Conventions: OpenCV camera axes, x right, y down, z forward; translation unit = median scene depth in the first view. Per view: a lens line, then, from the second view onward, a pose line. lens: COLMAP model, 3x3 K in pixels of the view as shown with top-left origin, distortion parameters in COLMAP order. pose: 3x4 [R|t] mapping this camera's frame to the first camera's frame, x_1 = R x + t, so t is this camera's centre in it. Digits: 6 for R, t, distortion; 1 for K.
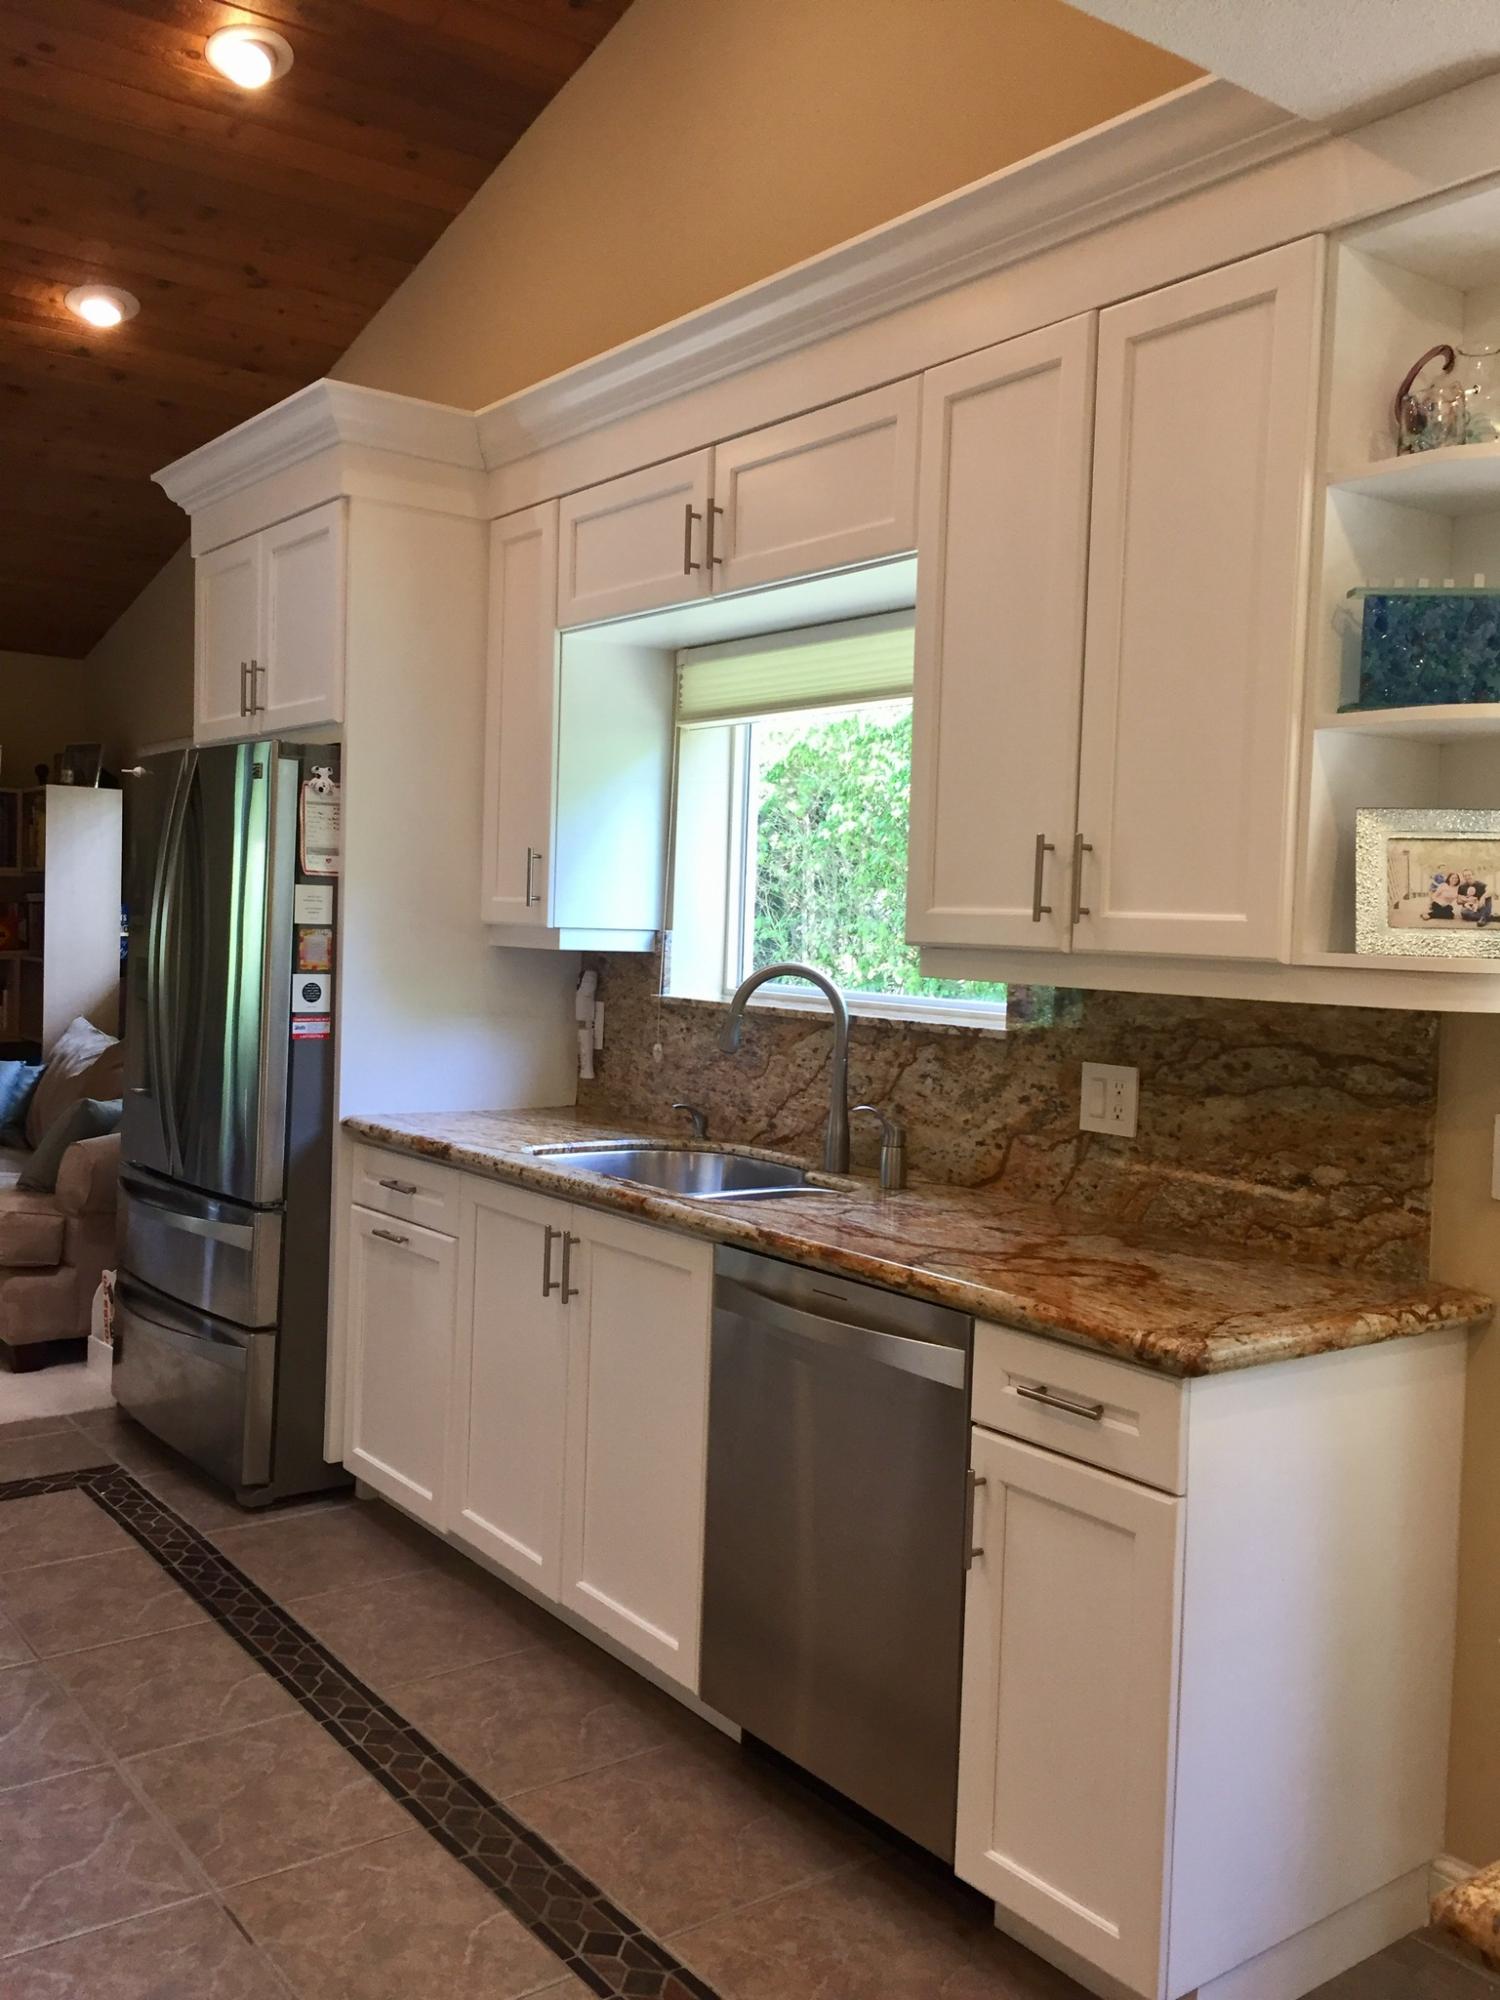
lens RADIAL K [[1734.3, 0, 750.4], [0, 1734.3, 998.5], [0, 0, 1]] dist [0.089501, -0.097642]
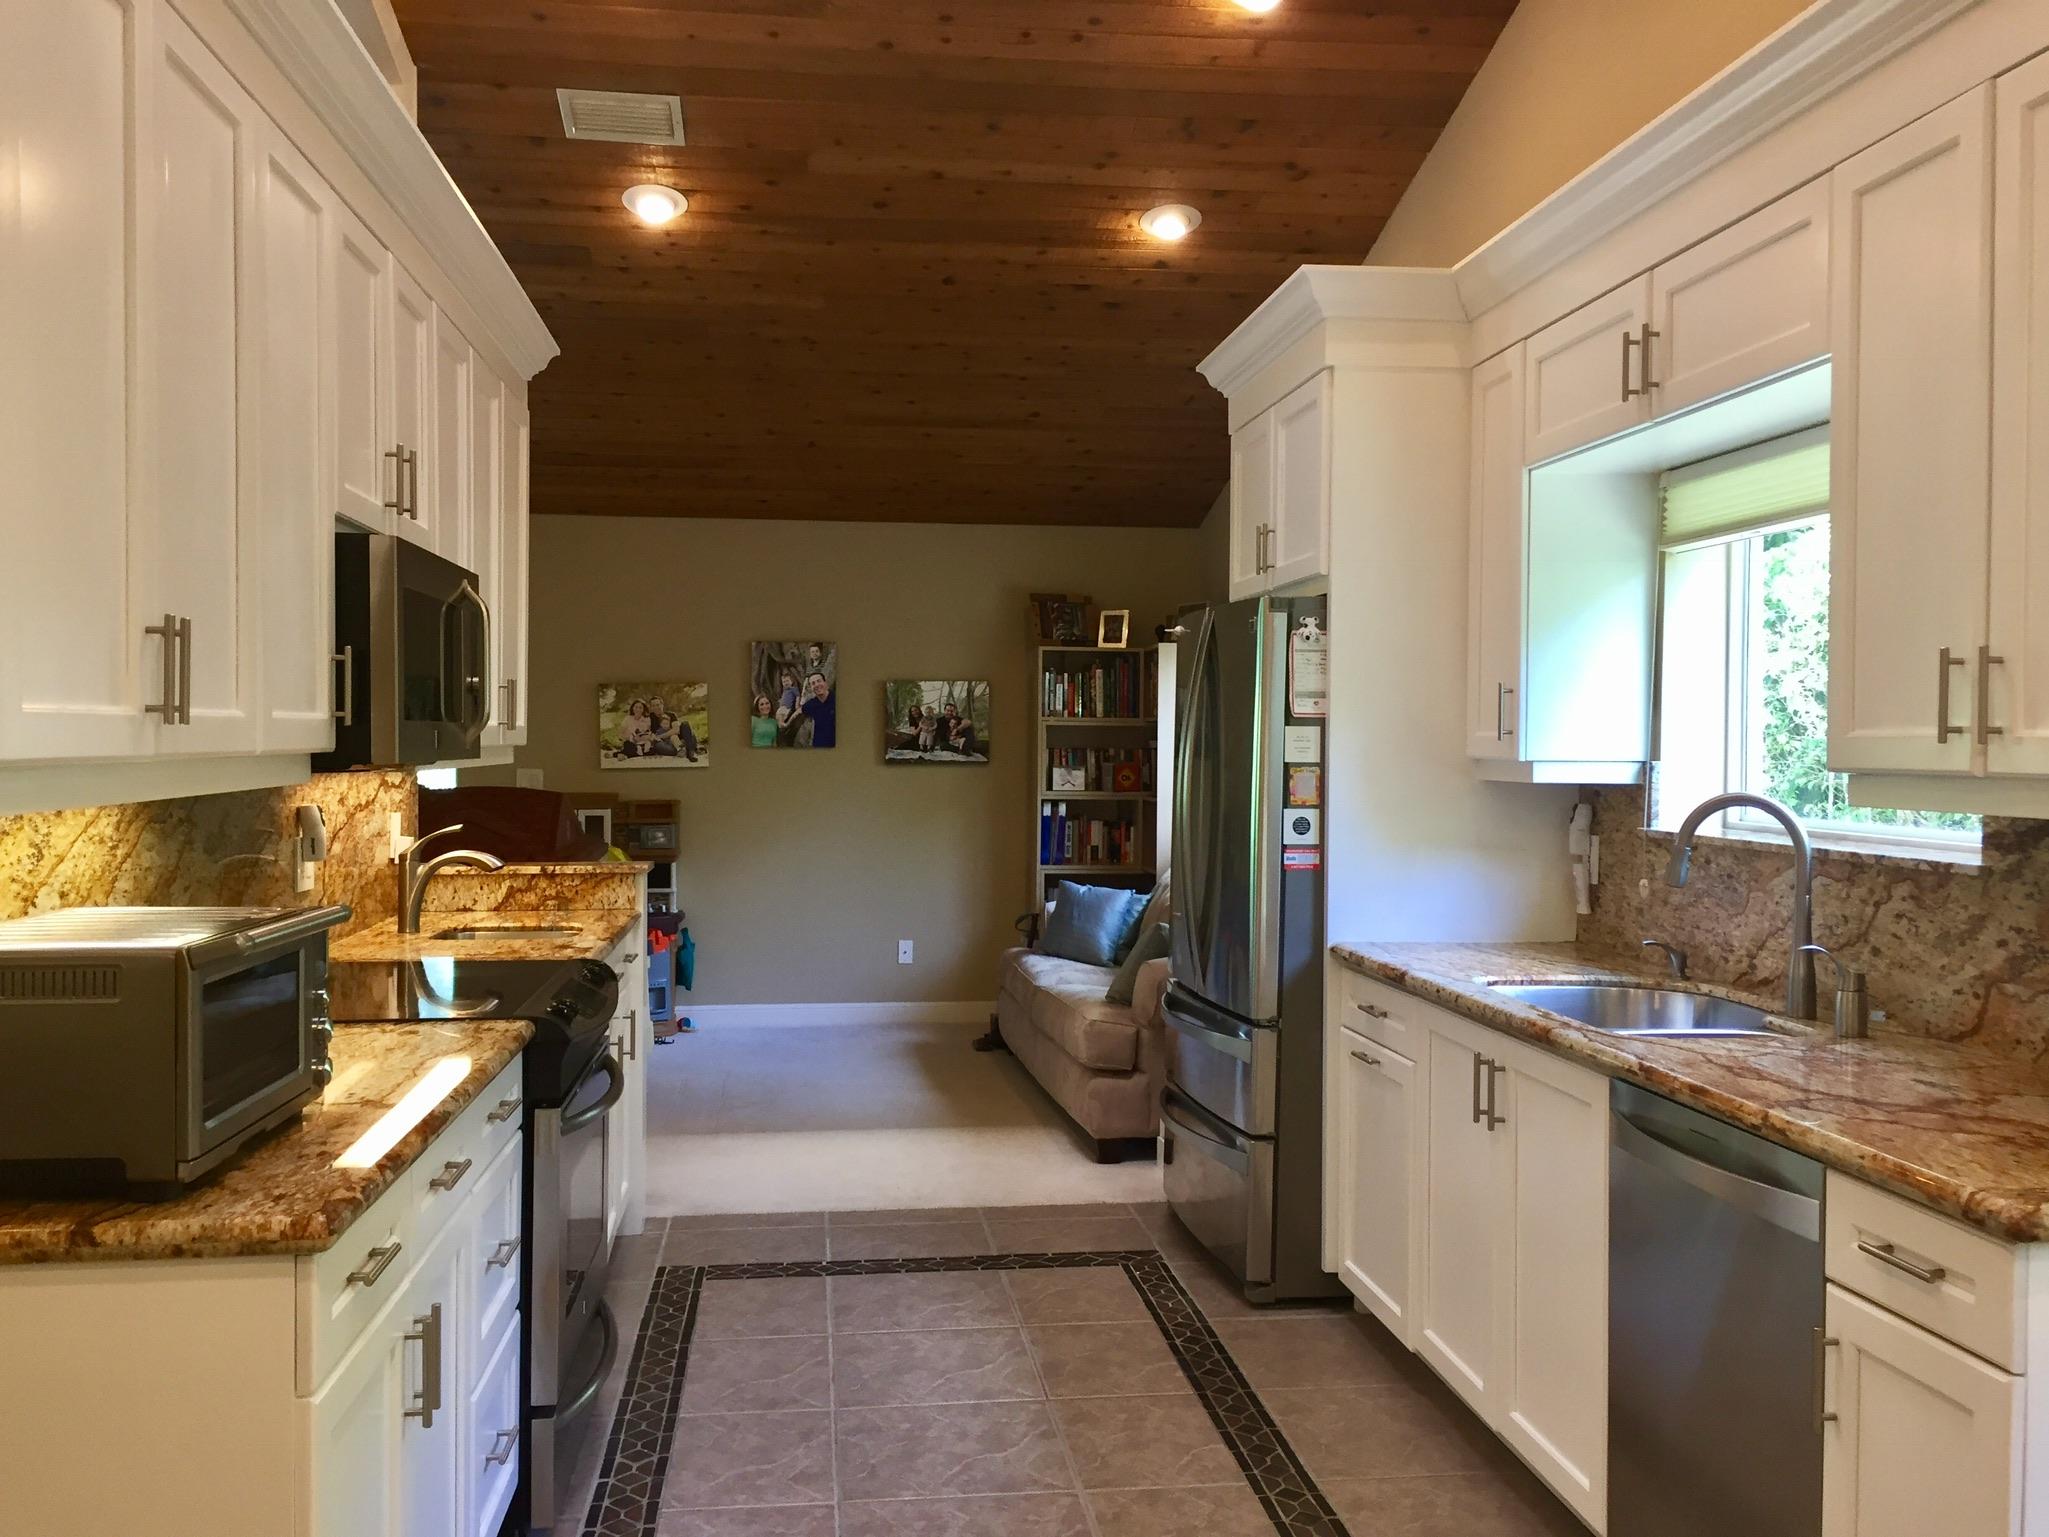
lens RADIAL K [[1776.8, 0, 1020.1], [0, 1776.8, 764.1], [0, 0, 1]] dist [0.089501, -0.097642]
pose [[0.868013, -0.019418, -0.496162, 0.151672], [-0.001791, 0.999106, -0.042236, 0.005489], [0.496539, 0.037550, 0.867202, -0.043548]]
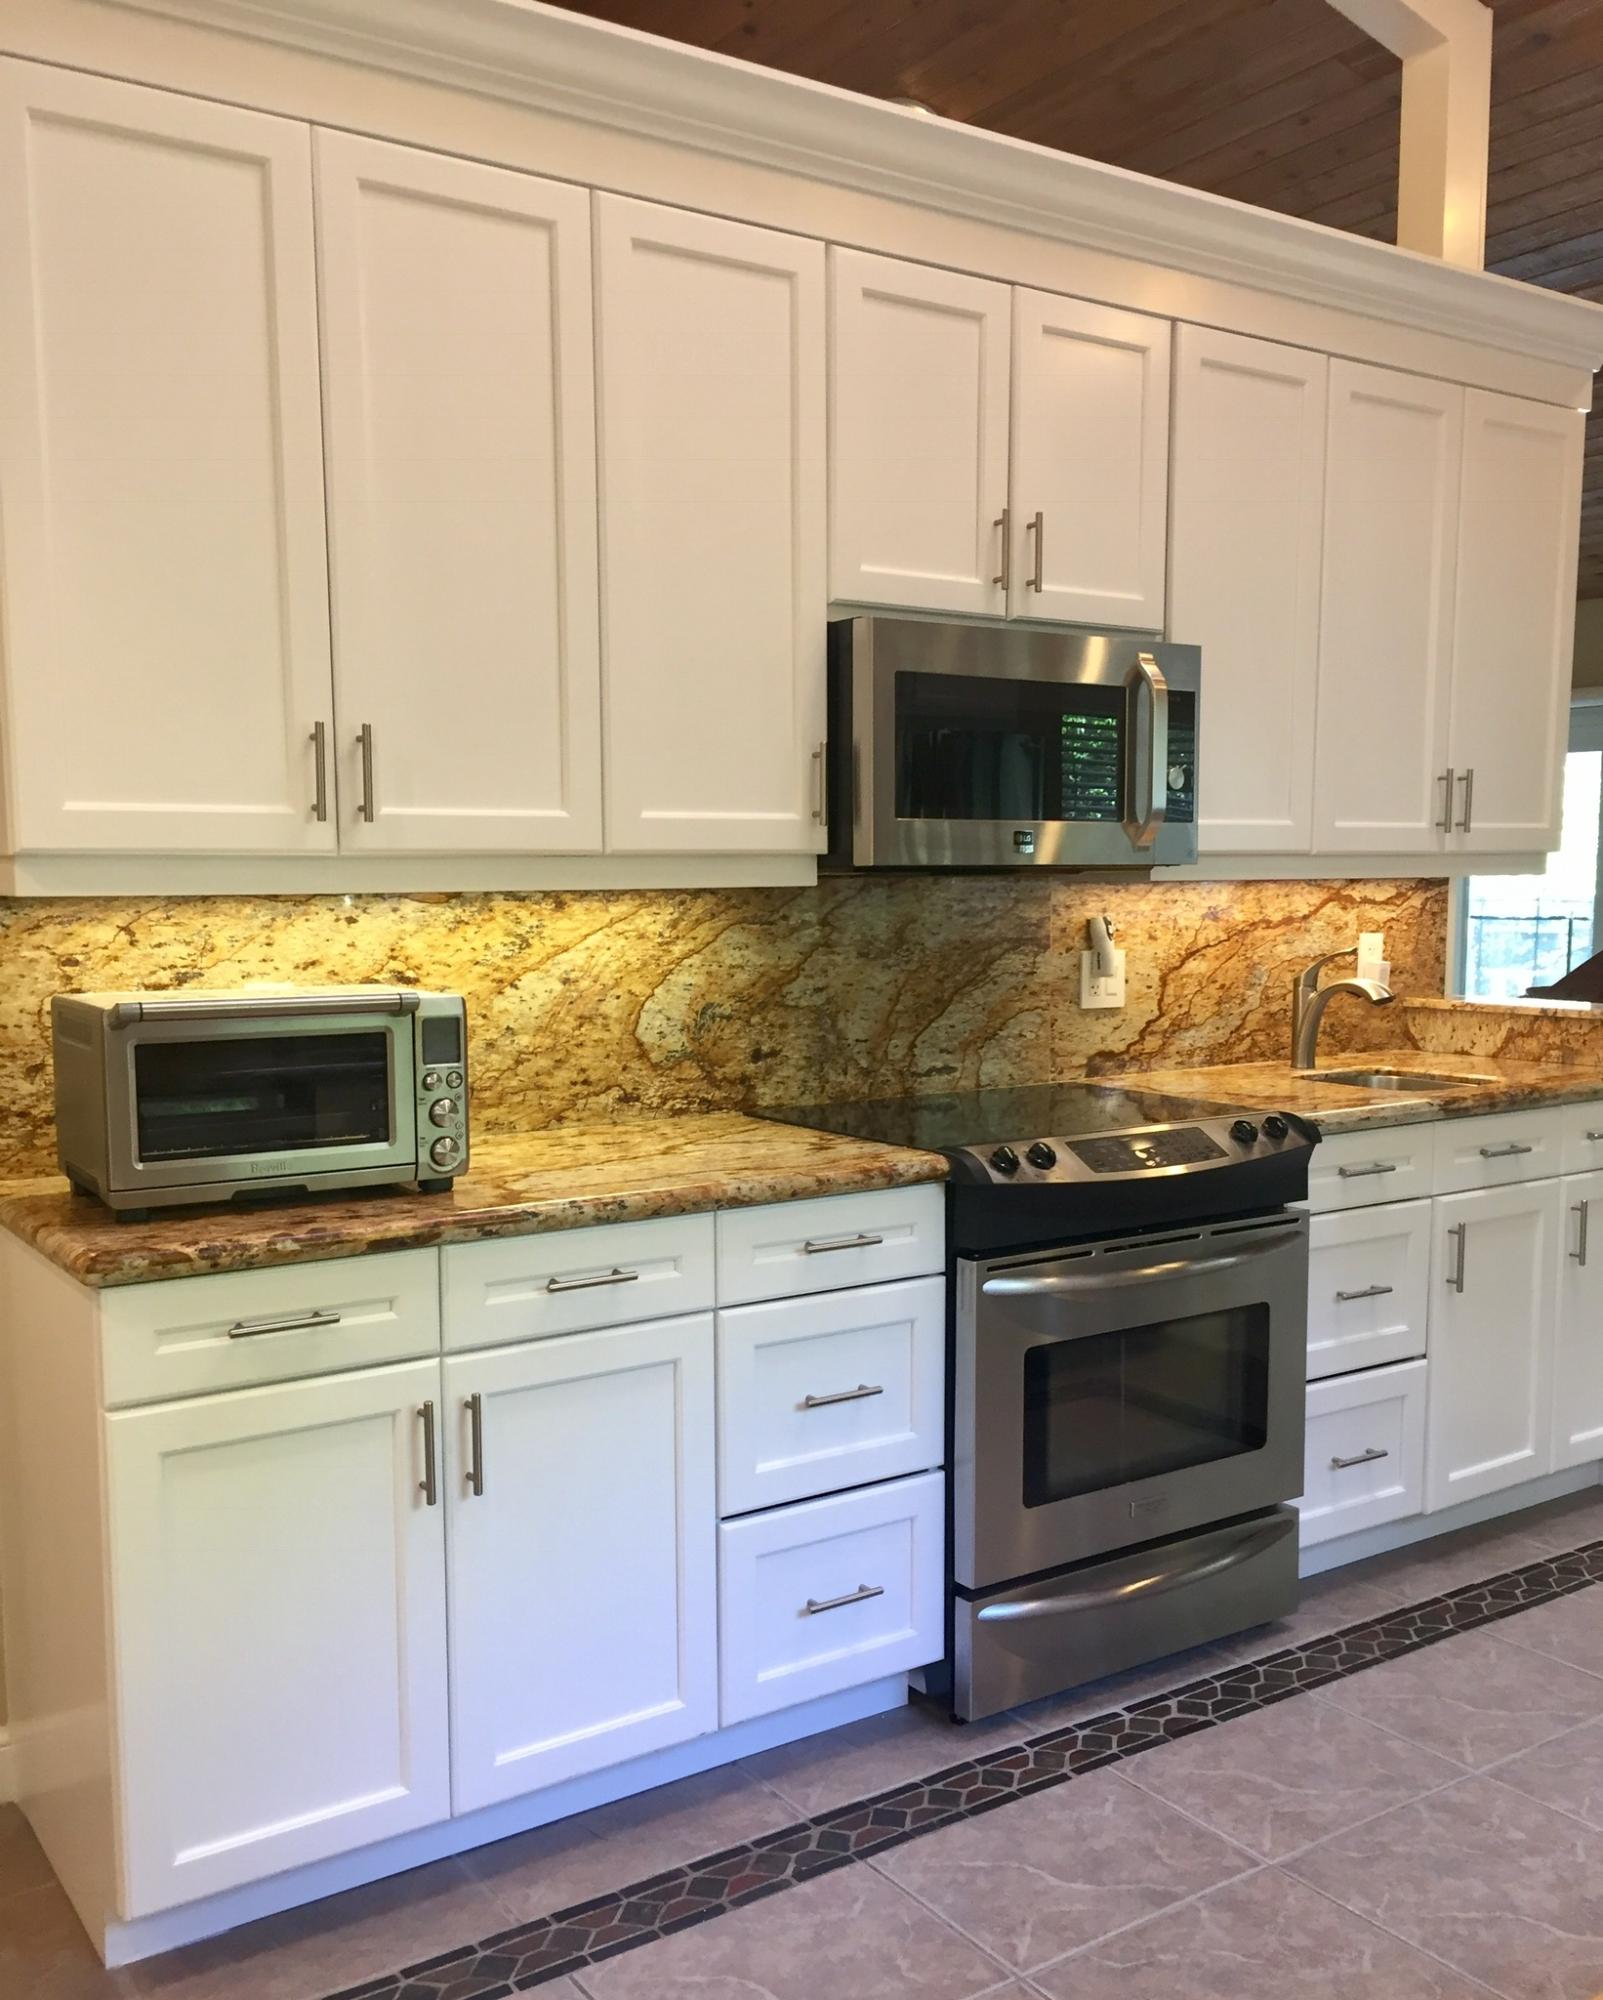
lens RADIAL K [[1827.4, 0, 744.5], [0, 1827.4, 1040.2], [0, 0, 1]] dist [0.015092, 0.000000]
pose [[-0.061305, 0.060452, -0.996287, 0.288836], [-0.044604, 0.997001, 0.063240, -0.001514], [0.997122, 0.048316, -0.058425, 0.536008]]
